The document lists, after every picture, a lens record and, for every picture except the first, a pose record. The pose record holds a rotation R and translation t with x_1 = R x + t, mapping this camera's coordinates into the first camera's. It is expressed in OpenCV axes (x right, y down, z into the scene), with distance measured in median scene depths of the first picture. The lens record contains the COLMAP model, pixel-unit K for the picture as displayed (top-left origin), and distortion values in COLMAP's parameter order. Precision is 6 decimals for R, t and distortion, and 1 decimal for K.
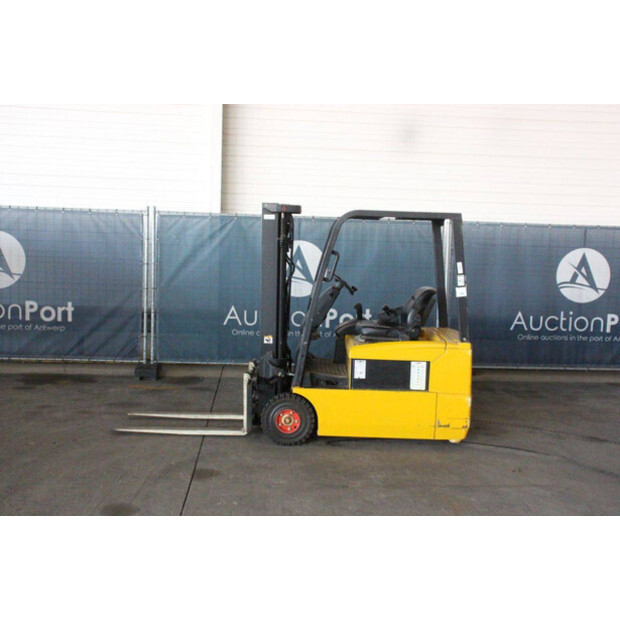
lens RADIAL K [[728.5, 0, 310.0], [0, 728.5, 310.0], [0, 0, 1]] dist [-0.017965, 0.025739]
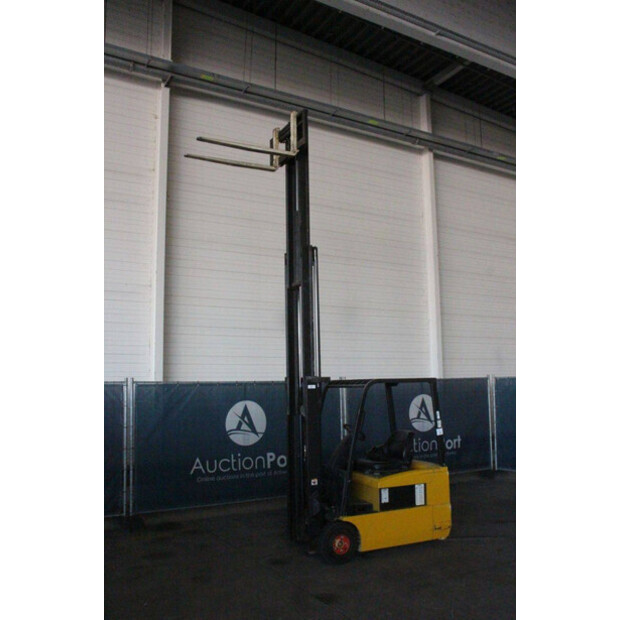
lens RADIAL K [[574.7, 0, 305.9], [0, 574.7, 301.8], [0, 0, 1]] dist [-0.108205, 0.013142]
pose [[0.897756, 0.018387, 0.440109, -0.526650], [0.087153, 0.971963, -0.218386, -0.051407], [-0.431785, 0.234414, 0.870983, 0.062155]]
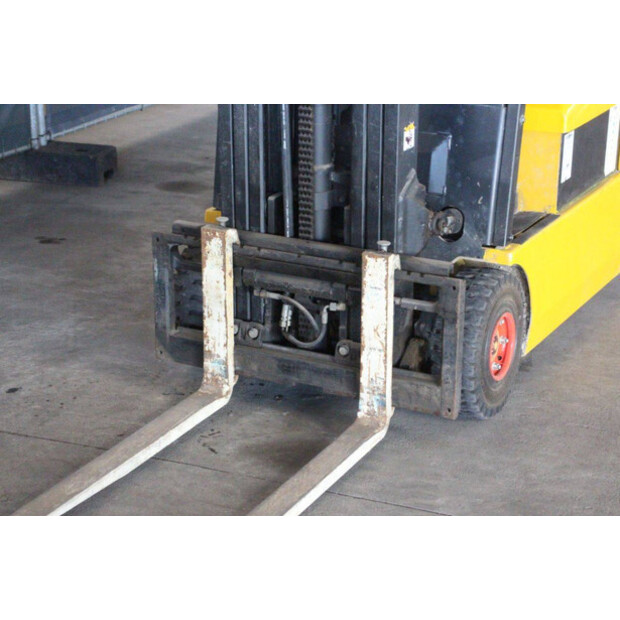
lens RADIAL K [[1464.9, 0, 310.0], [0, 1464.9, 310.0], [0, 0, 1]] dist [0.429831, 0.293289]
pose [[0.458873, -0.313022, 0.831536, -0.665599], [0.102941, 0.948313, 0.300175, -0.090903], [-0.882518, -0.052143, 0.467378, 0.739397]]
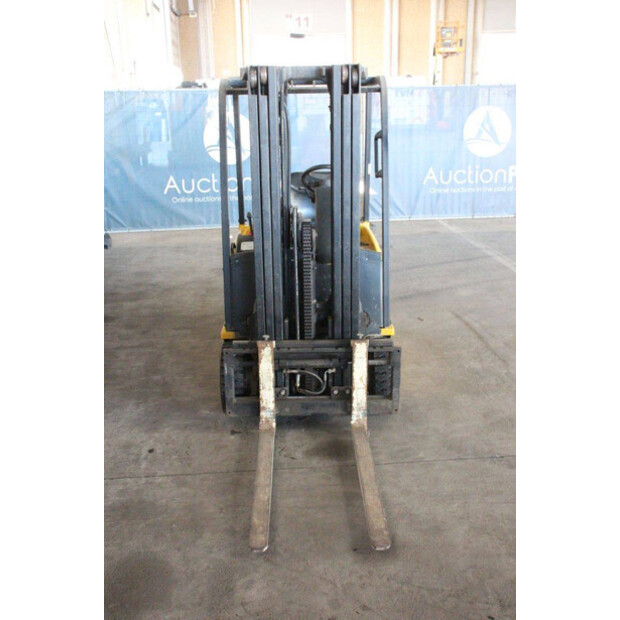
lens RADIAL K [[710.2, 0, 310.0], [0, 710.2, 310.0], [0, 0, 1]] dist [-0.098617, 0.285392]
pose [[-0.021049, -0.317077, 0.948166, -0.686093], [0.117286, 0.941045, 0.317299, -0.146336], [-0.992875, 0.117885, 0.017381, 1.055500]]
